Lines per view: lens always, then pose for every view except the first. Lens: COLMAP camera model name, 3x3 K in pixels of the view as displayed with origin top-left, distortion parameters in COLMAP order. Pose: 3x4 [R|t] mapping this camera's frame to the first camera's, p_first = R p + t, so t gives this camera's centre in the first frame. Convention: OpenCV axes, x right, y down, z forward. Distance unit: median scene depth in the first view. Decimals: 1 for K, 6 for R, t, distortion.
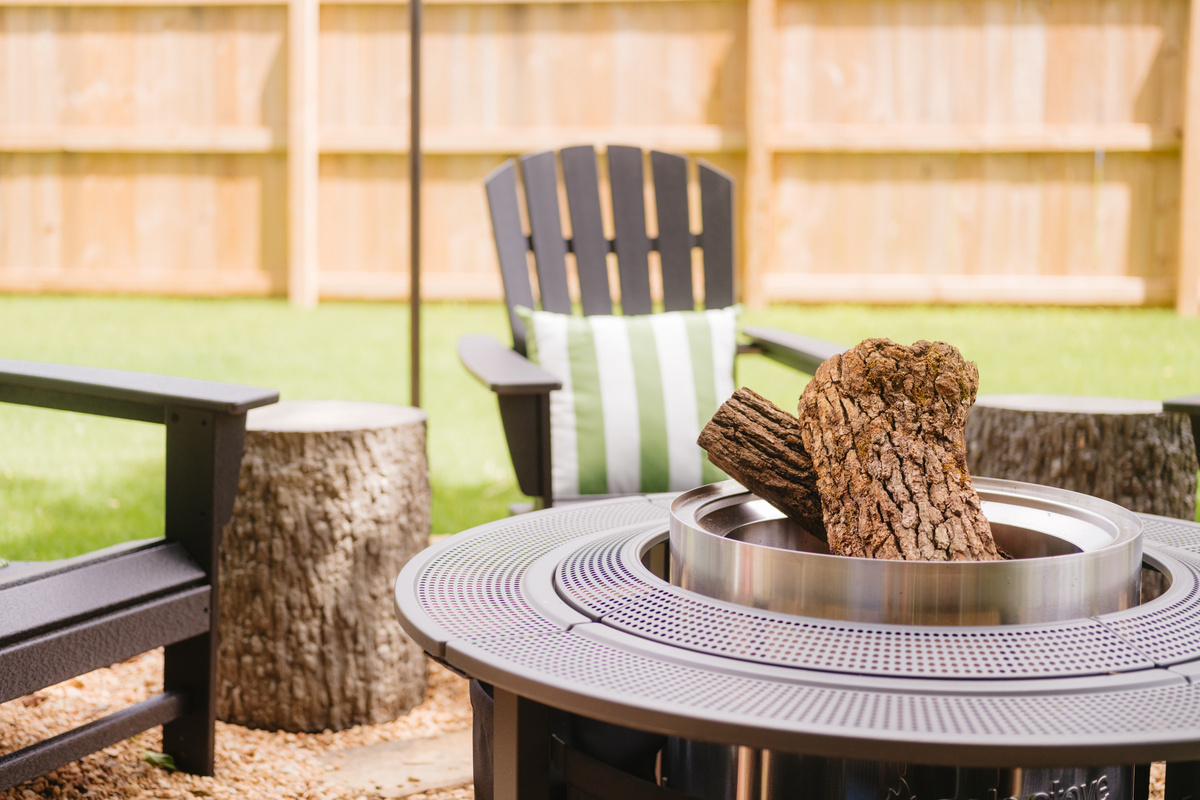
lens RADIAL K [[1757.3, 0, 600.3], [0, 1757.3, 331.0], [0, 0, 1]] dist [-0.008205, -0.008239]
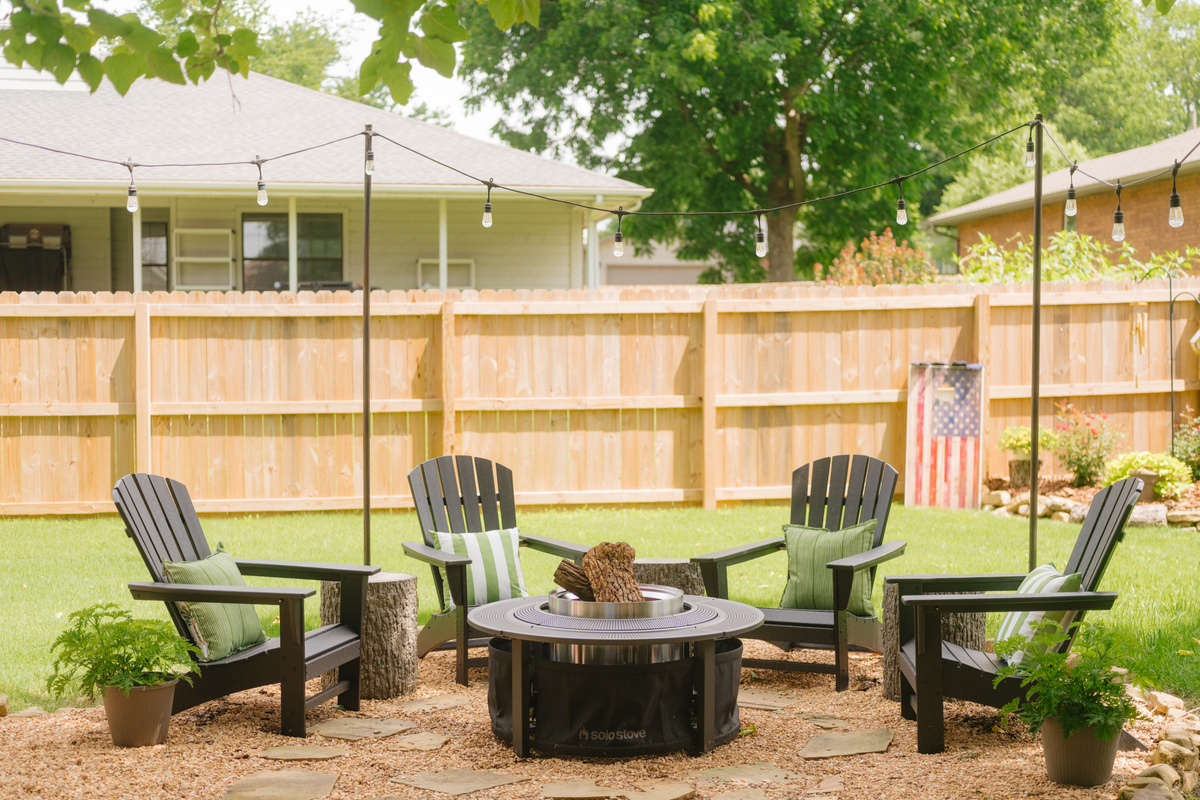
lens RADIAL K [[1653.2, 0, 600.0], [0, 1653.2, 400.0], [0, 0, 1]] dist [0.132569, 0.003331]
pose [[0.968959, -0.015289, 0.246750, -0.451094], [0.031677, 0.997537, -0.062583, -0.049222], [-0.245185, 0.068457, 0.967056, -1.486146]]
